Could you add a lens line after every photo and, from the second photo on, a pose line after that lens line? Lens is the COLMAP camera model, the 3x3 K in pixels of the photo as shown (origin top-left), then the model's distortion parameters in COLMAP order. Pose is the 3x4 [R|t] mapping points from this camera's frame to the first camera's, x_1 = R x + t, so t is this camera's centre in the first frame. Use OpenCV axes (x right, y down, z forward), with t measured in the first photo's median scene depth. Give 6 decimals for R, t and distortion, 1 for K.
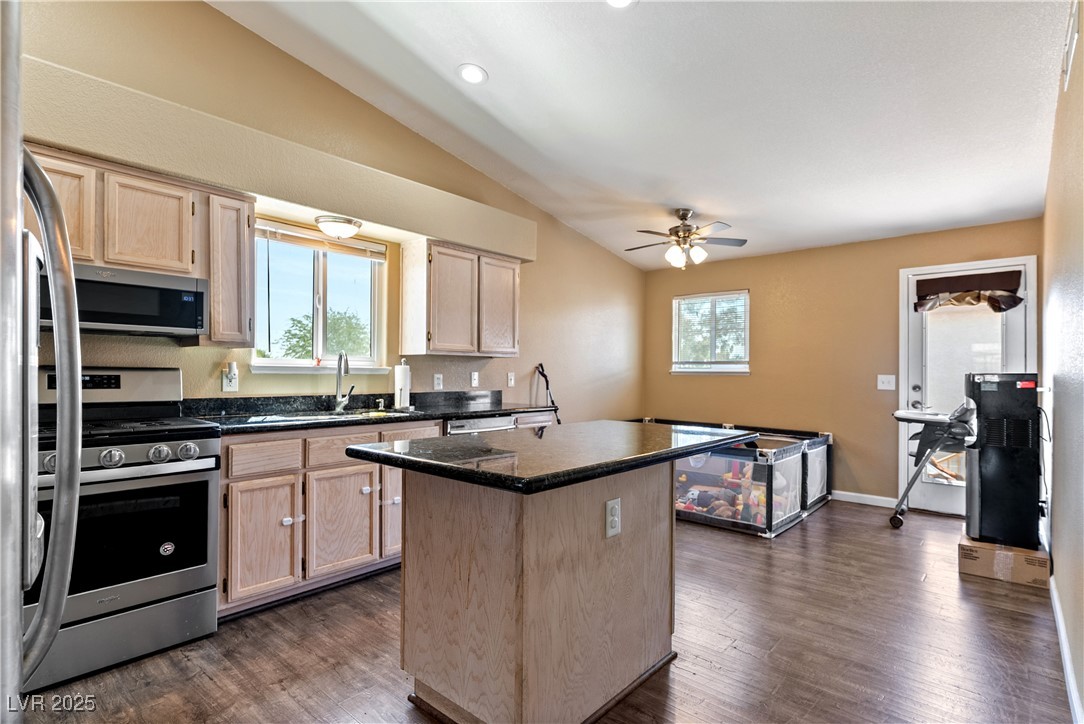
lens RADIAL K [[536.7, 0, 542.6], [0, 536.7, 371.2], [0, 0, 1]] dist [0.000418, 0.000063]
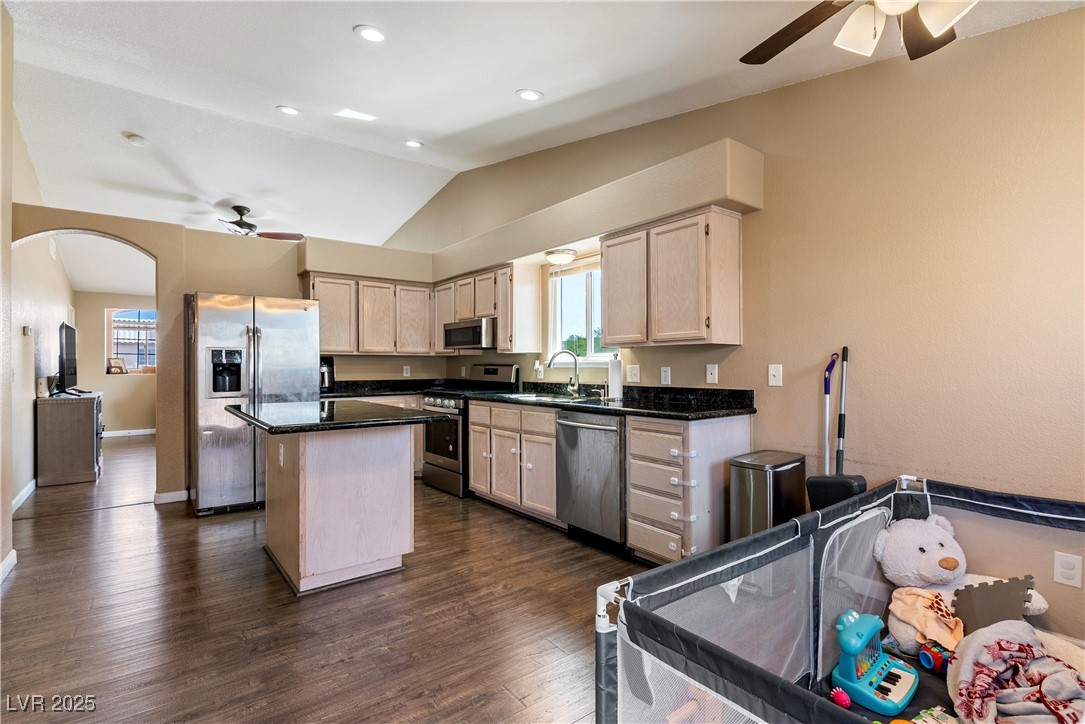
lens RADIAL K [[517.8, 0, 542.5], [0, 517.8, 362.0], [0, 0, 1]] dist [0.000495, 0.000062]
pose [[-0.190994, -0.015018, -0.981476, 0.965671], [0.004522, 0.999859, -0.016179, 0.013287], [0.981581, -0.007528, -0.190899, 1.313745]]
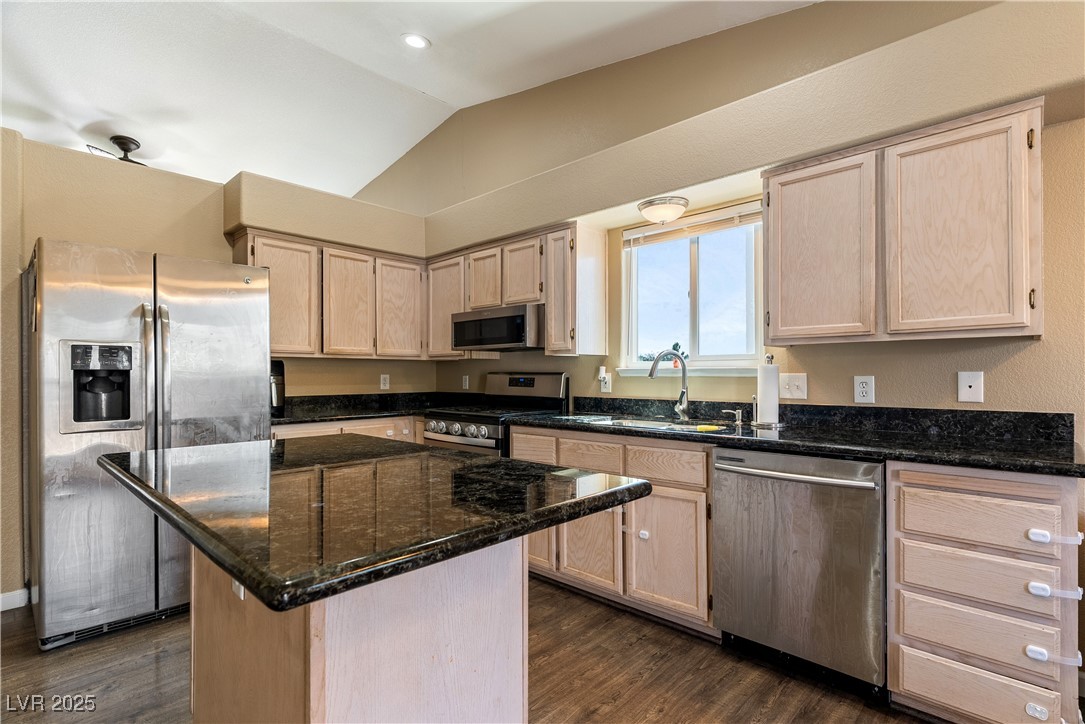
lens RADIAL K [[521.5, 0, 546.3], [0, 521.5, 372.7], [0, 0, 1]] dist [0.001742, -0.000397]
pose [[-0.034629, -0.011603, -0.999333, 0.529581], [0.005726, 0.999914, -0.011808, 0.008515], [0.999384, -0.006132, -0.034560, 0.916030]]
